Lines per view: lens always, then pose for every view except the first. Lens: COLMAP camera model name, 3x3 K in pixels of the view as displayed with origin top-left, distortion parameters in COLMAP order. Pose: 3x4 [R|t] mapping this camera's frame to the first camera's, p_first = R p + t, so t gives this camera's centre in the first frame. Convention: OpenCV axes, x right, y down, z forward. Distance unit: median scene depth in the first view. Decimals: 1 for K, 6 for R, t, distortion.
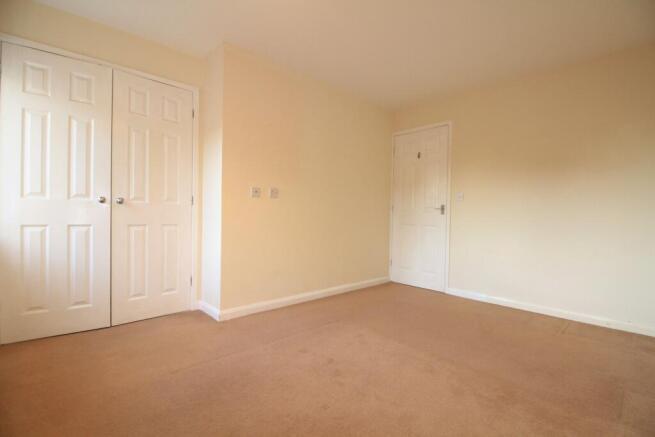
lens RADIAL K [[313.7, 0, 327.5], [0, 313.7, 218.5], [0, 0, 1]] dist [-0.000504, 0.000098]
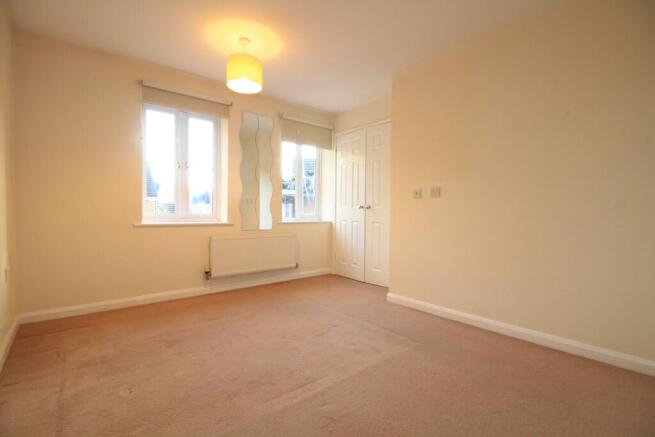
lens RADIAL K [[313.7, 0, 327.5], [0, 313.7, 218.5], [0, 0, 1]] dist [-0.000504, 0.000098]
pose [[-0.059614, 0.003379, -0.998216, 0.937915], [-0.021153, 0.999765, 0.004648, 0.000533], [0.997997, 0.021392, -0.059529, 0.857614]]
